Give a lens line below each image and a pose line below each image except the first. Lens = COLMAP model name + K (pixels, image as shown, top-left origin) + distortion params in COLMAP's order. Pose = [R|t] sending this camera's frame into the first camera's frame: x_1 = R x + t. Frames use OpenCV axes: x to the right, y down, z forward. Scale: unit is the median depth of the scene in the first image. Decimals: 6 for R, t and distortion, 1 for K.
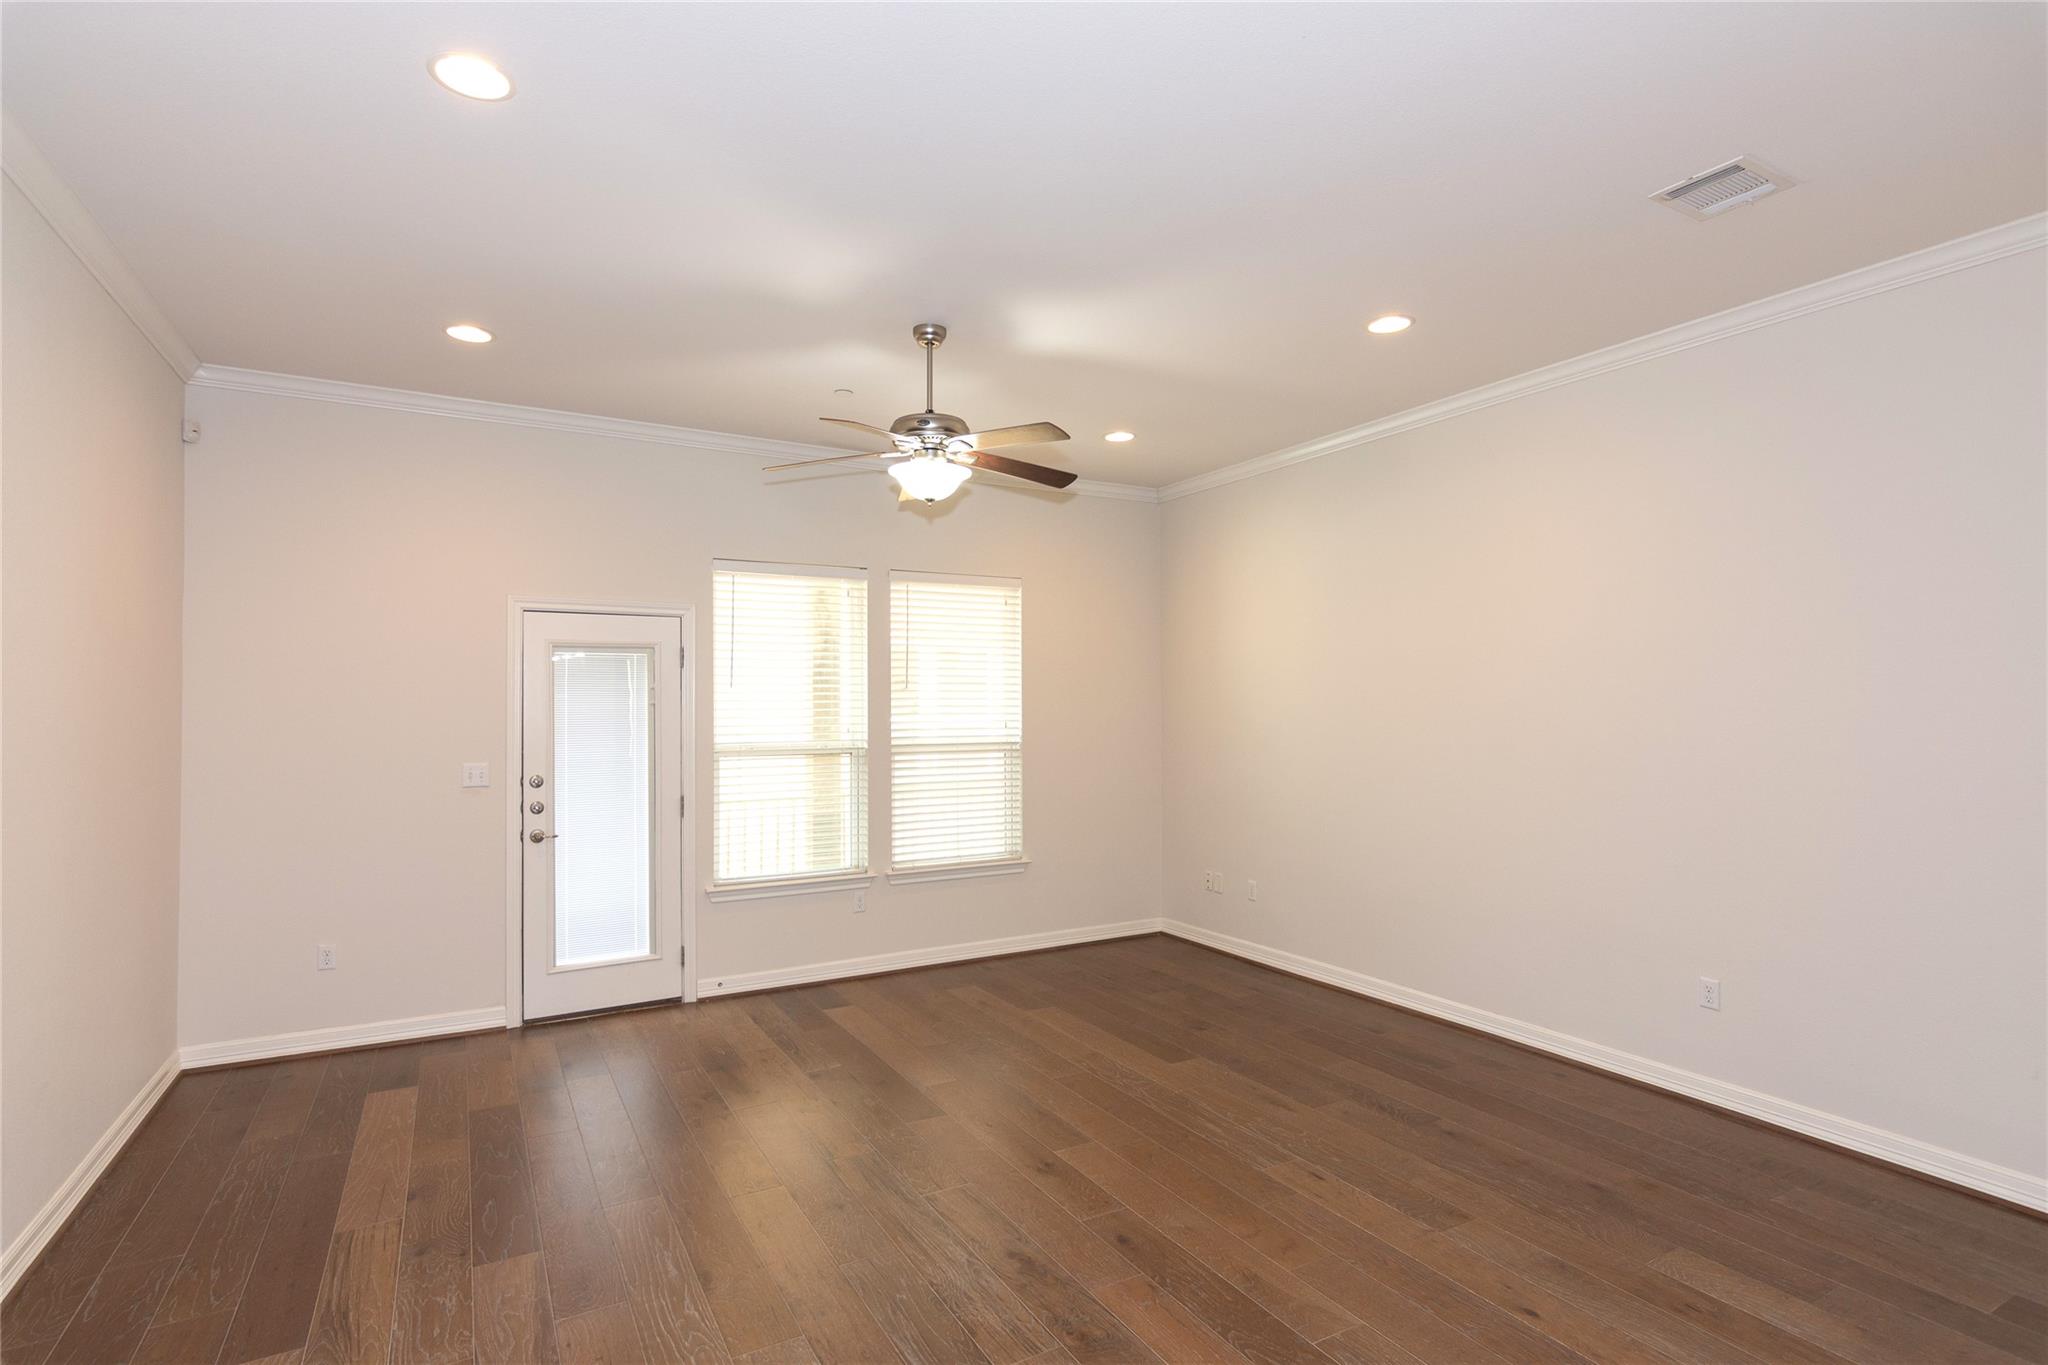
lens RADIAL K [[1014.2, 0, 1019.6], [0, 1014.2, 695.4], [0, 0, 1]] dist [0.015863, -0.000997]
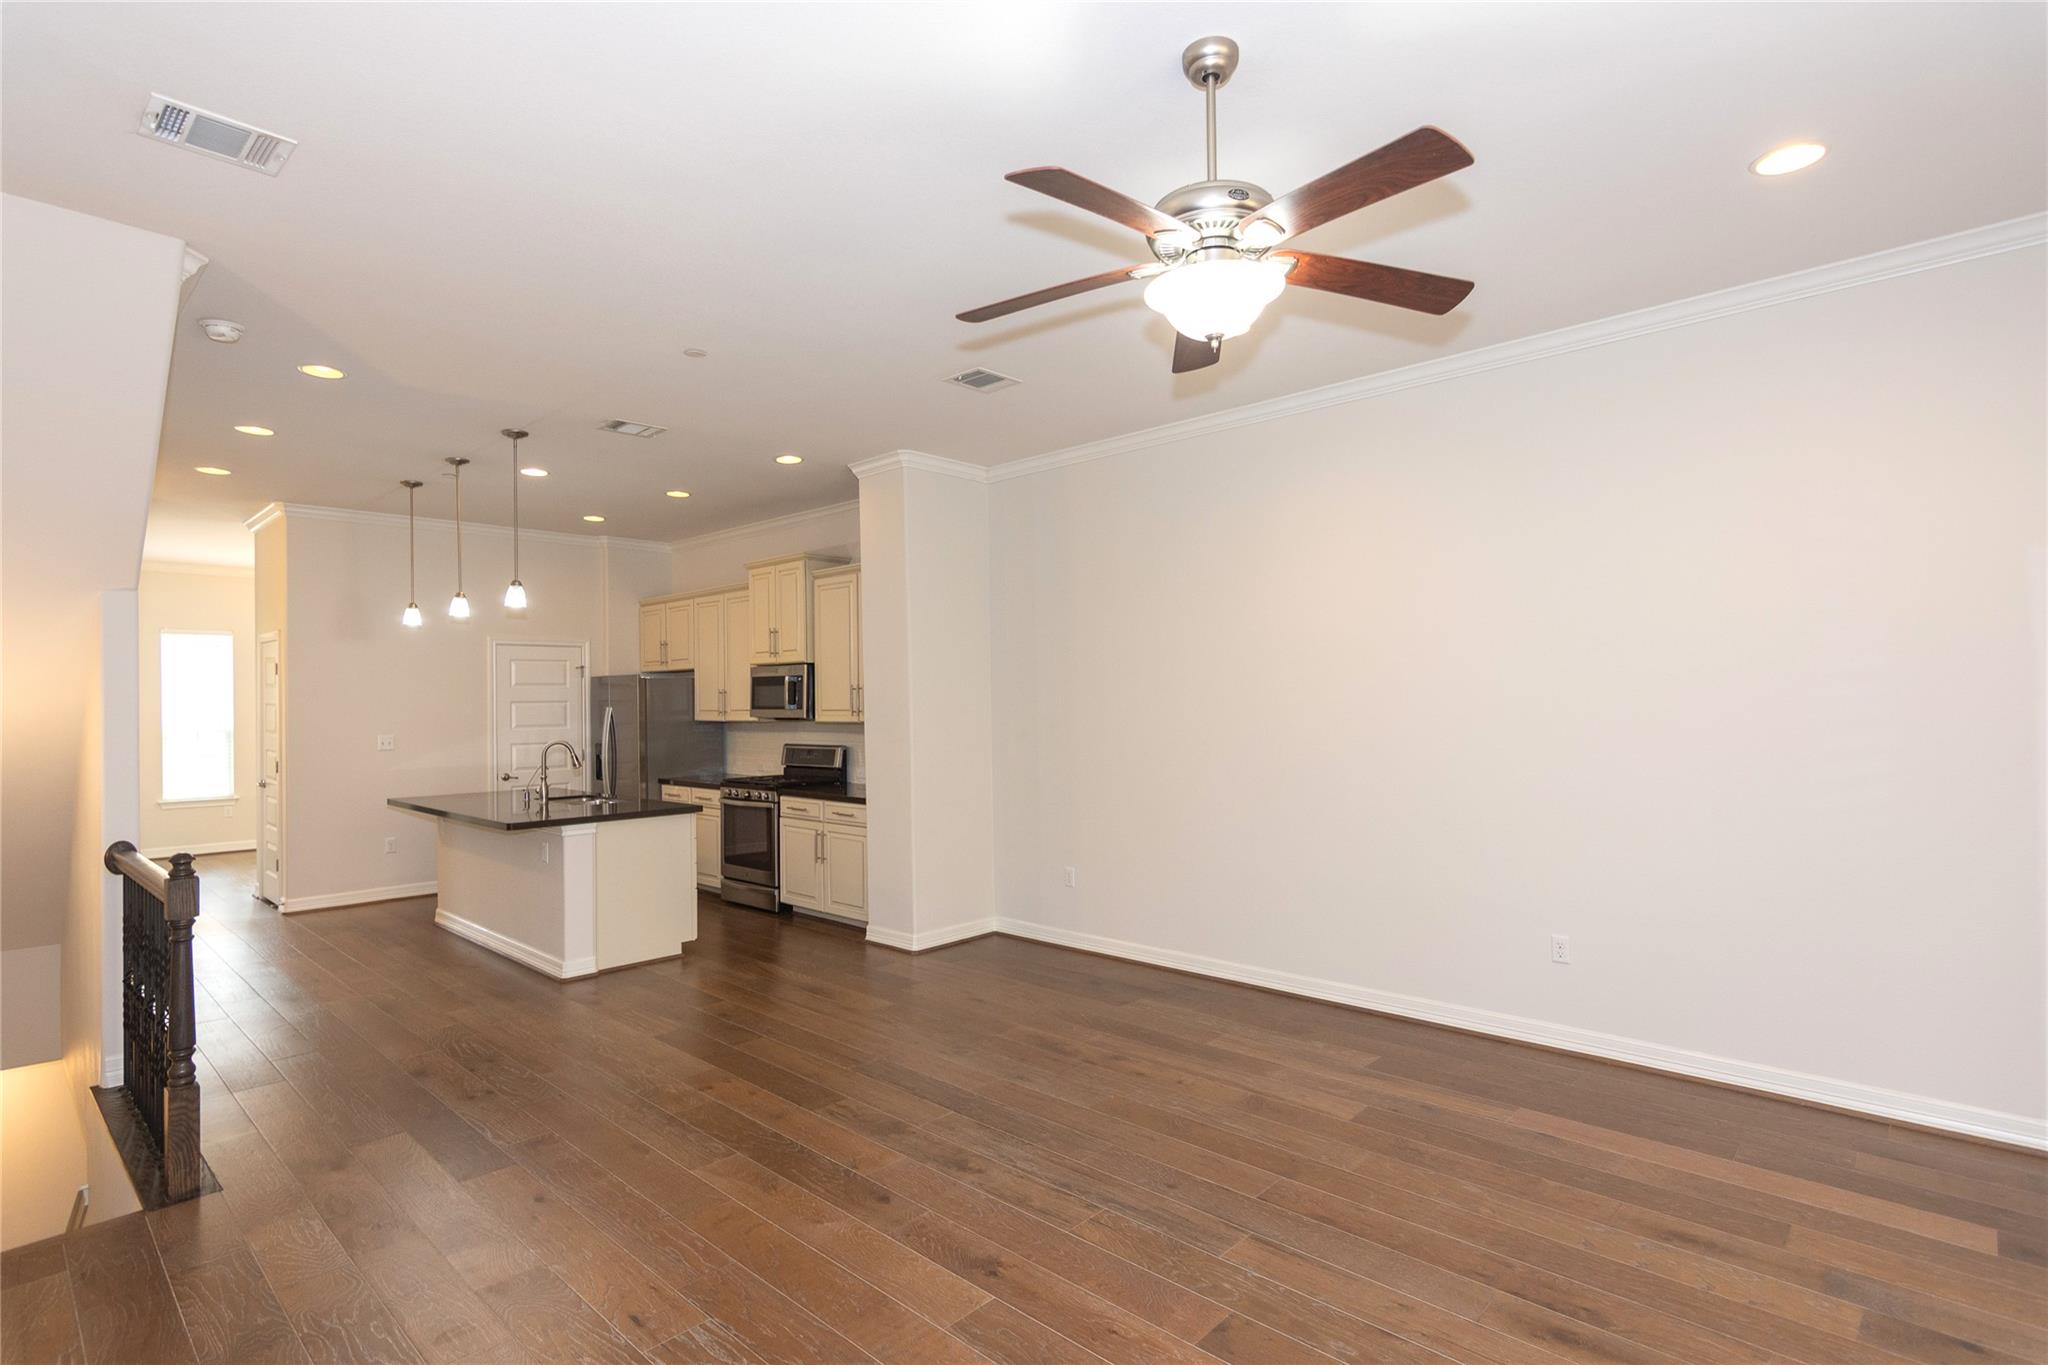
lens RADIAL K [[1014.2, 0, 1024.4], [0, 1014.2, 697.4], [0, 0, 1]] dist [0.015863, -0.000997]
pose [[-0.954858, 0.010586, -0.296872, 0.167888], [0.017764, 0.999611, -0.021490, 0.028382], [0.296530, -0.025794, -0.954675, 1.280668]]
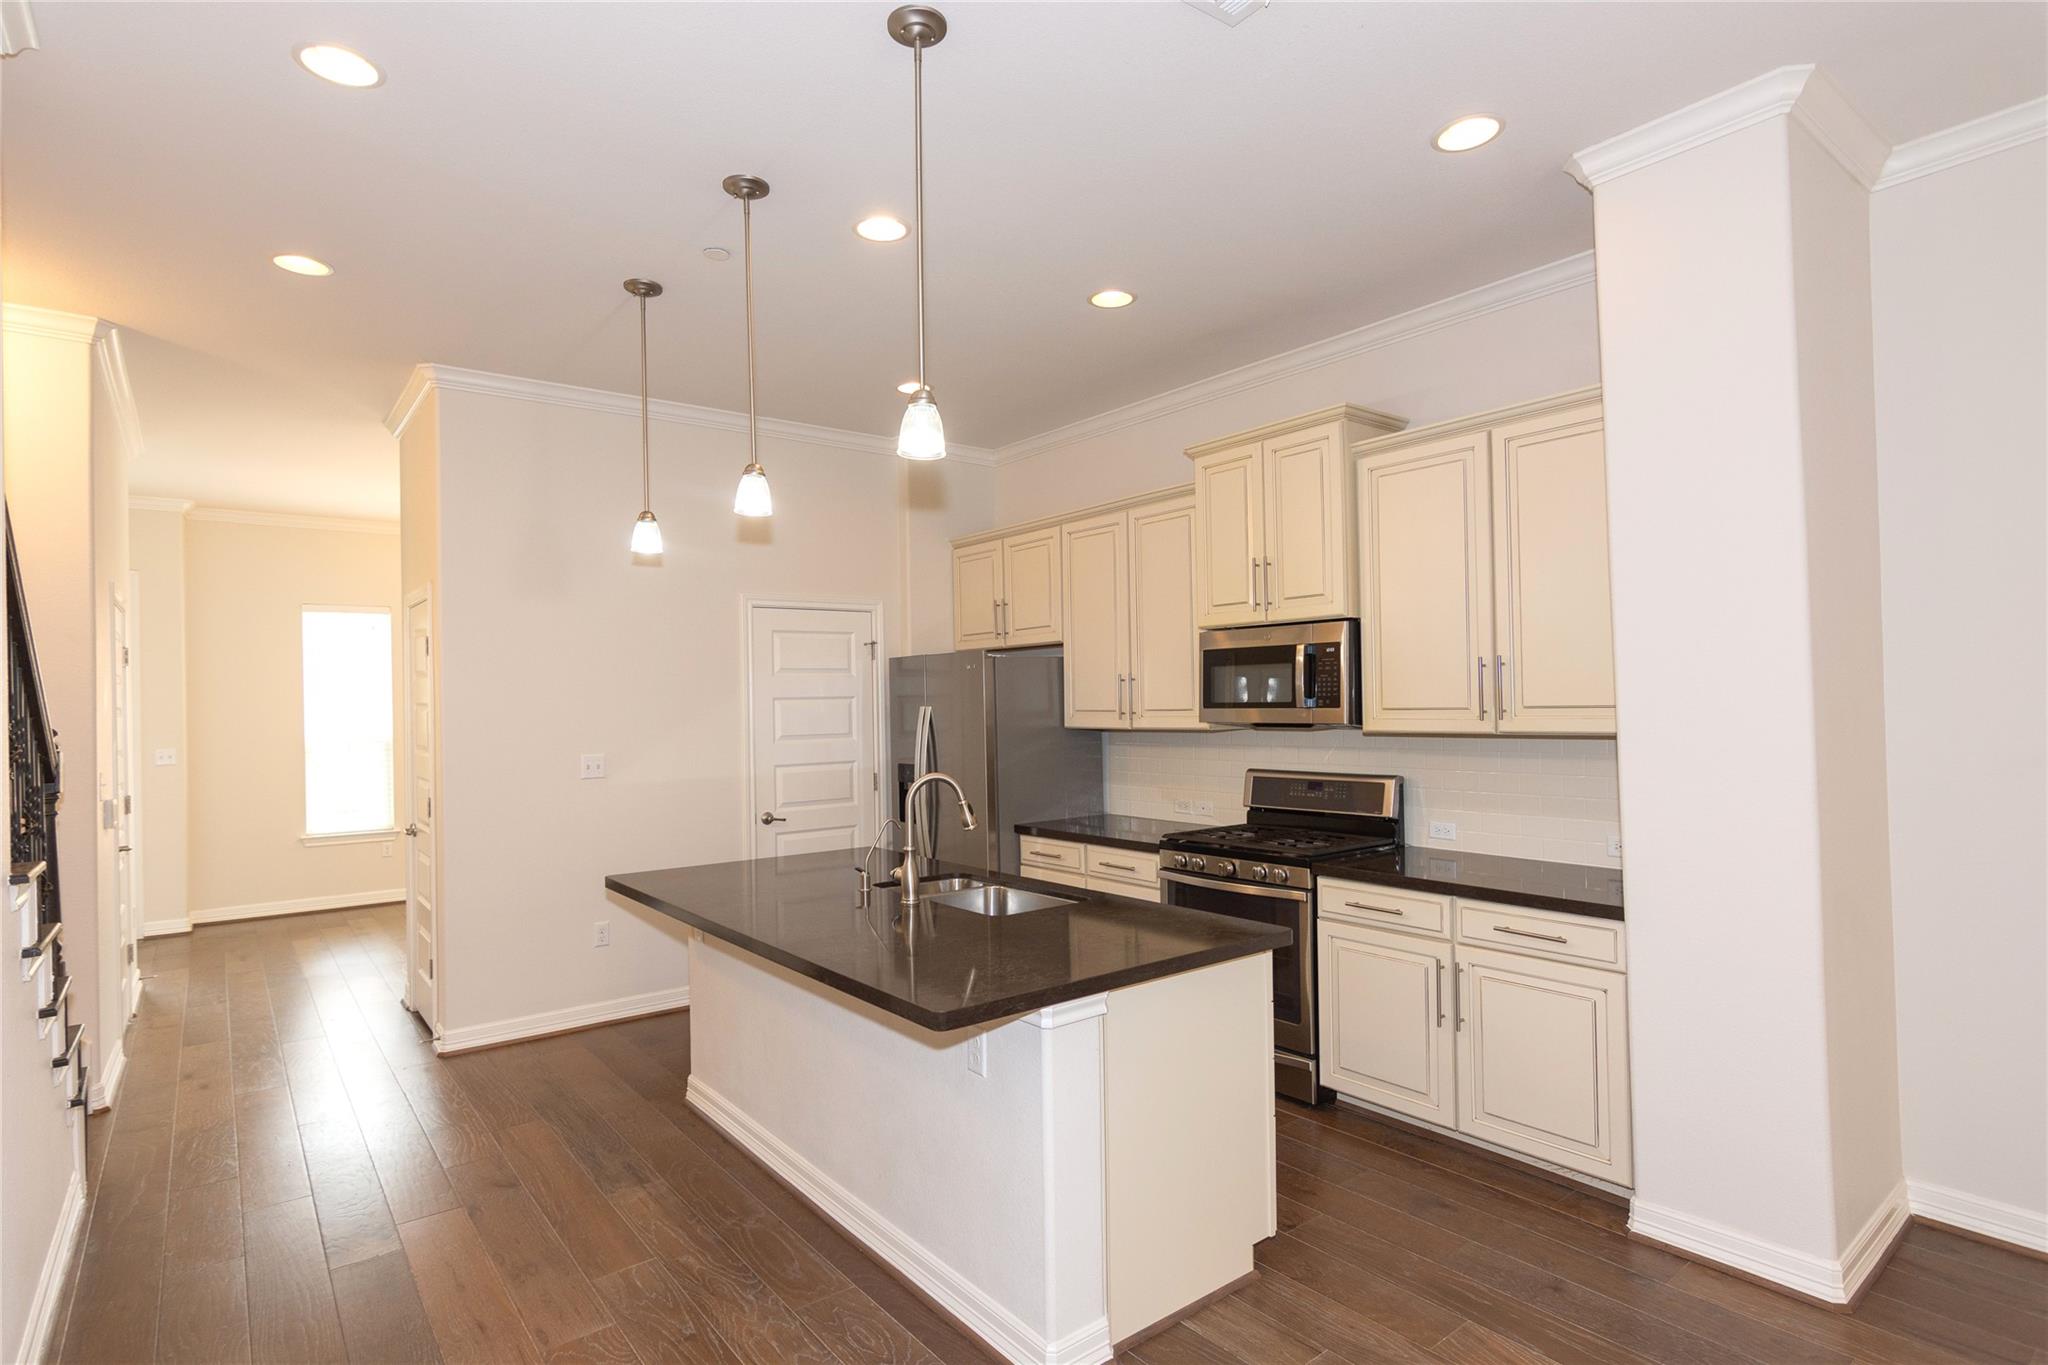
lens RADIAL K [[1018.5, 0, 1030.4], [0, 1018.5, 694.6], [0, 0, 1]] dist [-0.000015, 0.000171]
pose [[-0.984966, 0.015977, -0.172007, 0.413401], [0.020976, 0.999408, -0.027285, 0.014053], [0.171469, -0.030483, -0.984718, 0.454797]]
